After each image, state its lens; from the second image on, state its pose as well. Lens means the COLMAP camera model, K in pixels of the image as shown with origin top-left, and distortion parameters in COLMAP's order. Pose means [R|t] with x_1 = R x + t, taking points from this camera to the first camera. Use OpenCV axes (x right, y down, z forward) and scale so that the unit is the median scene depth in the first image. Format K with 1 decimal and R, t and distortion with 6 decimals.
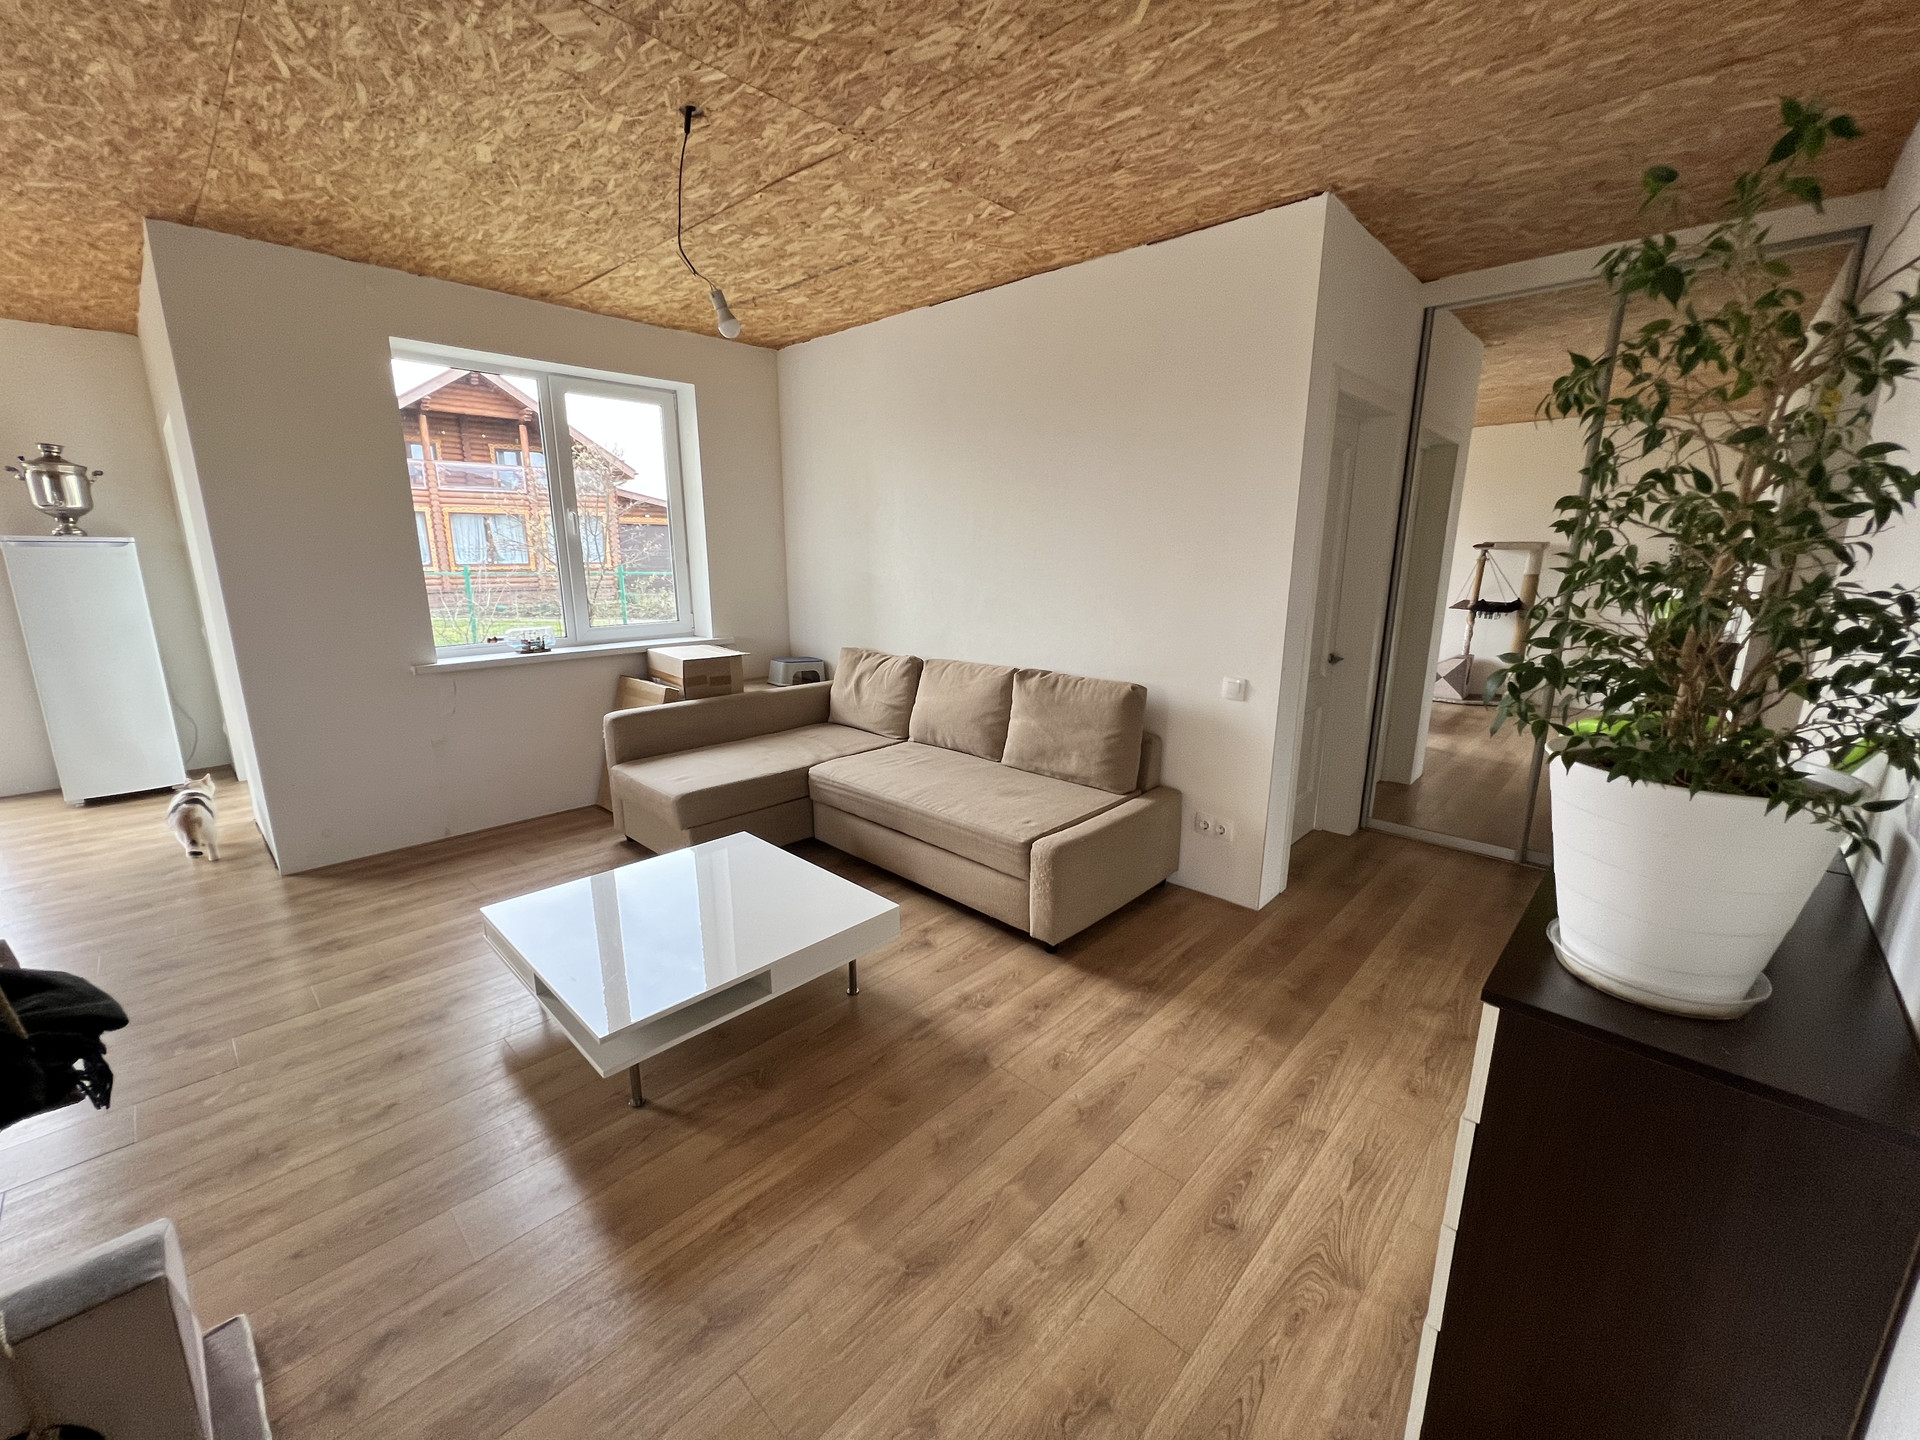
lens RADIAL K [[768.5, 0, 968.5], [0, 768.5, 717.4], [0, 0, 1]] dist [-0.001999, 0.000614]
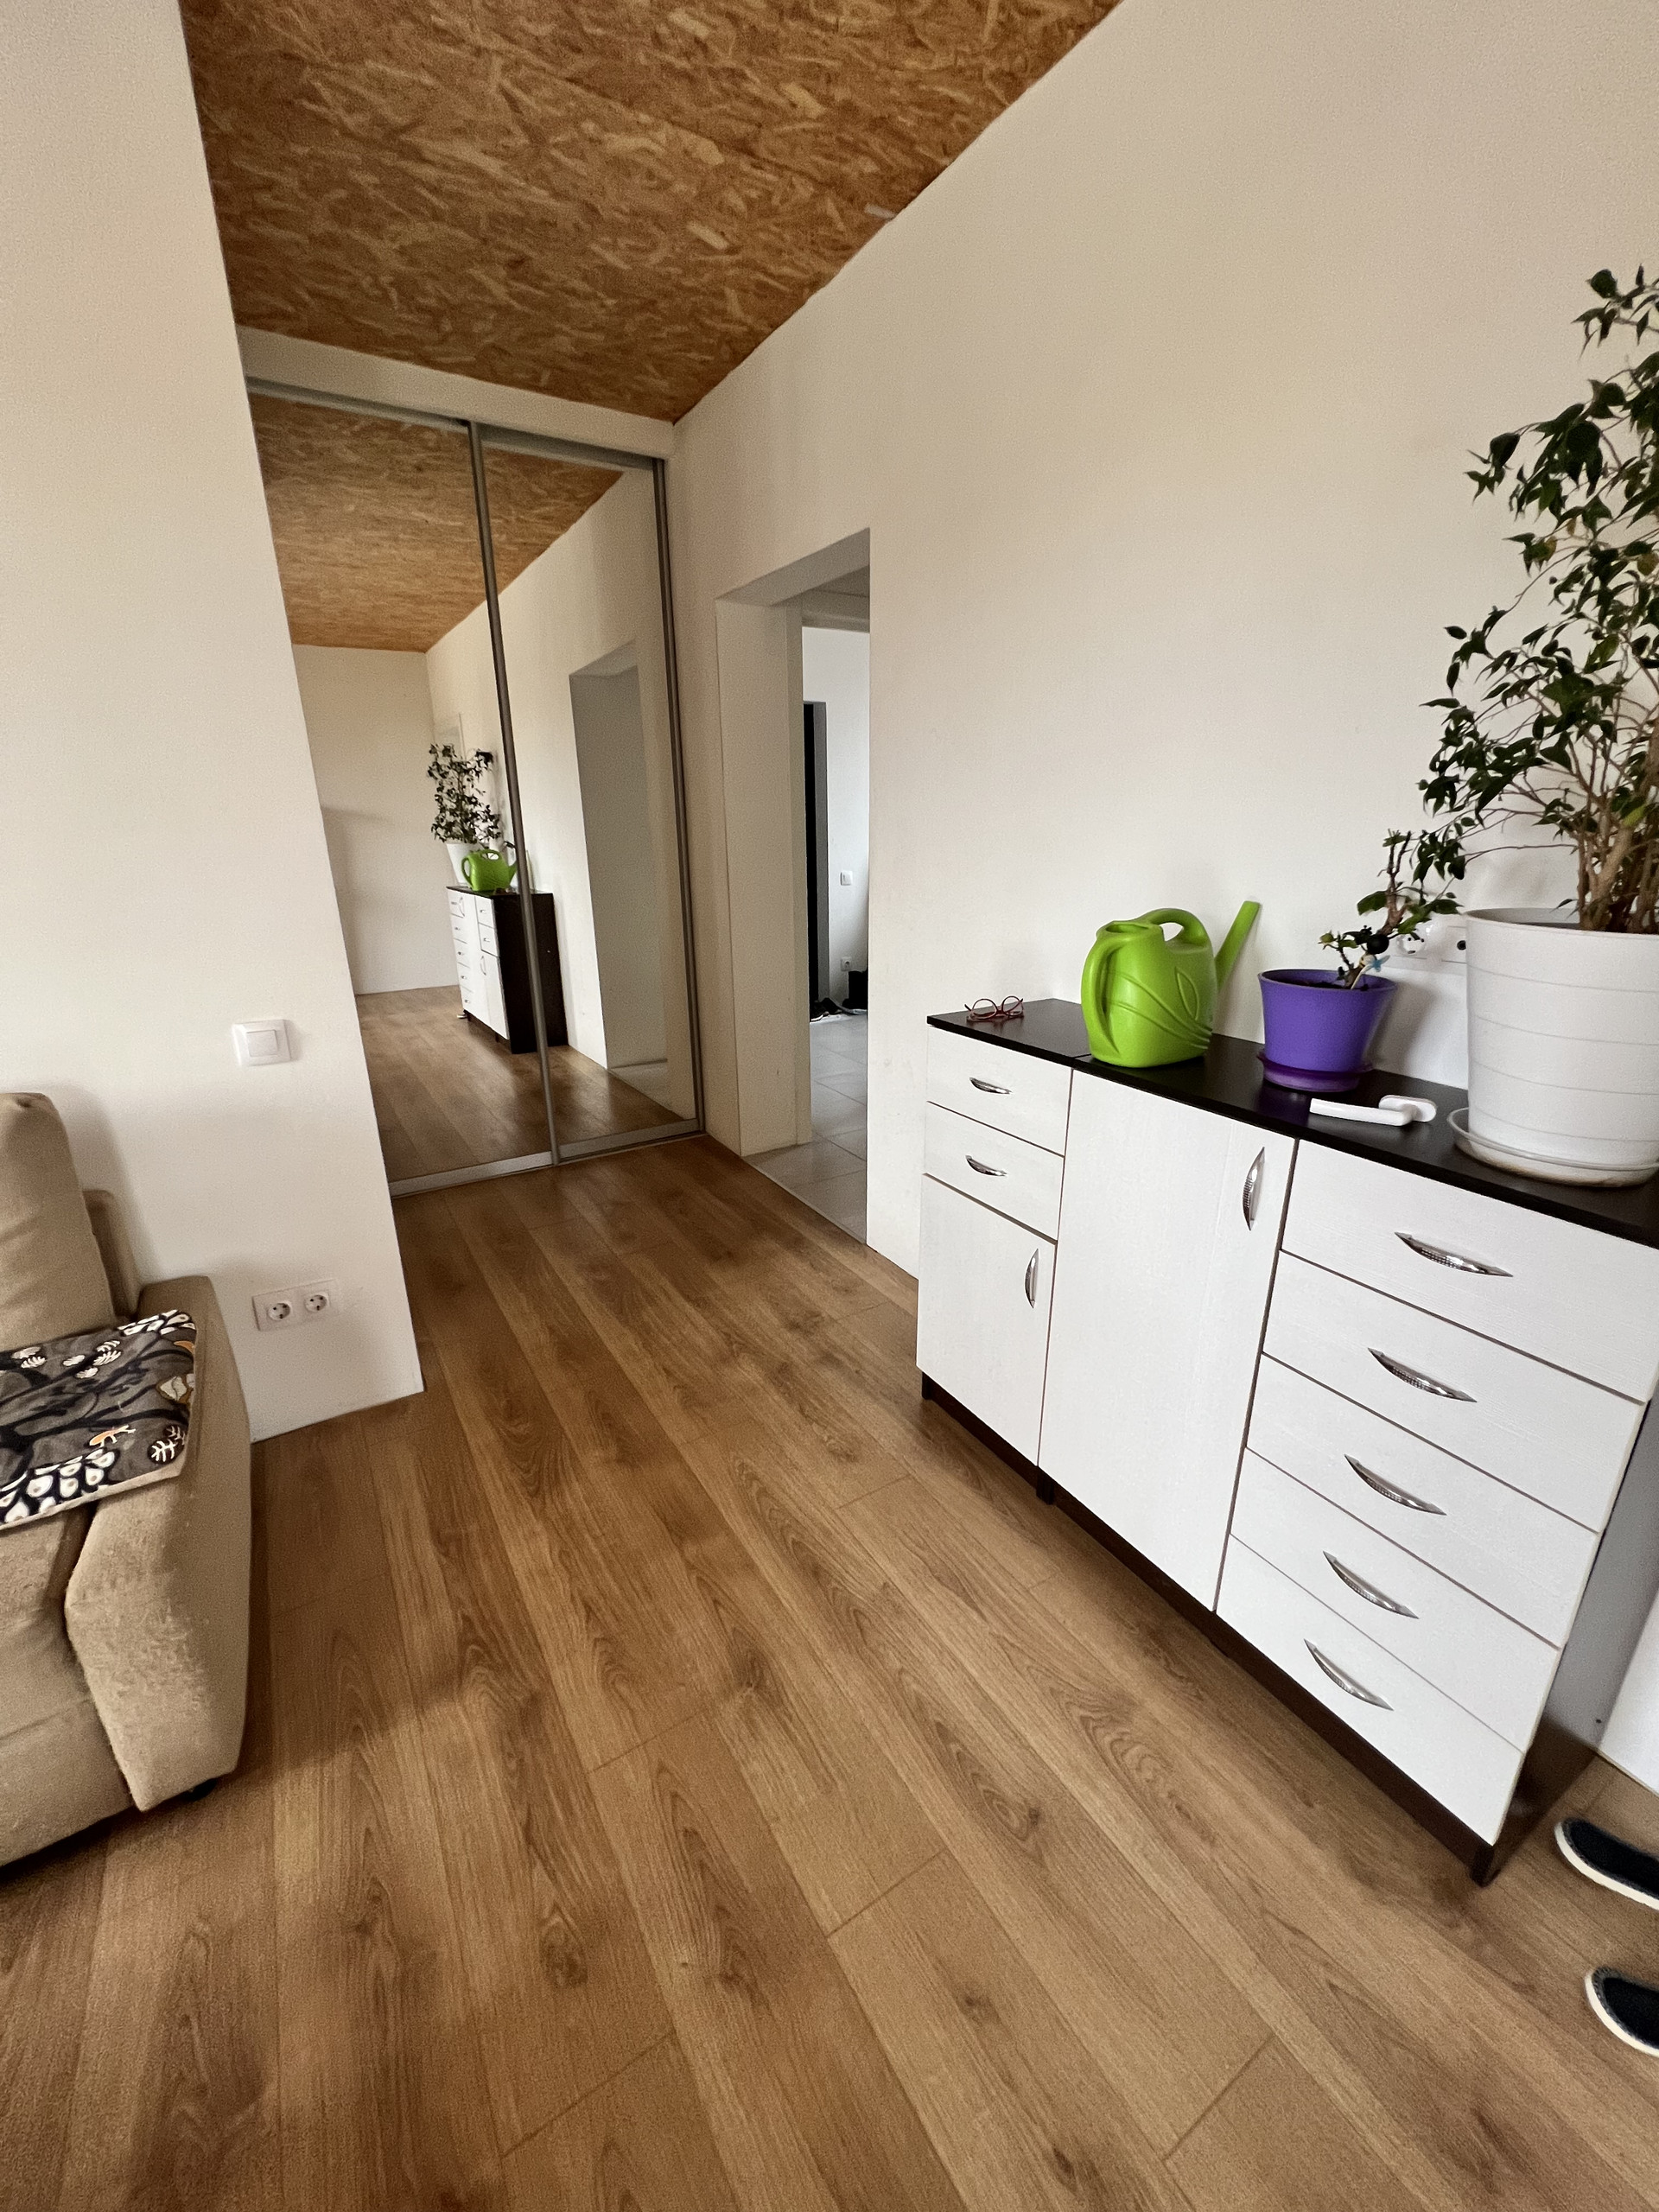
lens RADIAL K [[885.4, 0, 830.5], [0, 885.4, 1106.1], [0, 0, 1]] dist [-0.001999, 0.000614]
pose [[0.262927, -0.304564, 0.915483, -0.129396], [0.224917, 0.942074, 0.248814, -0.072738], [-0.938233, 0.140488, 0.316199, 0.571823]]
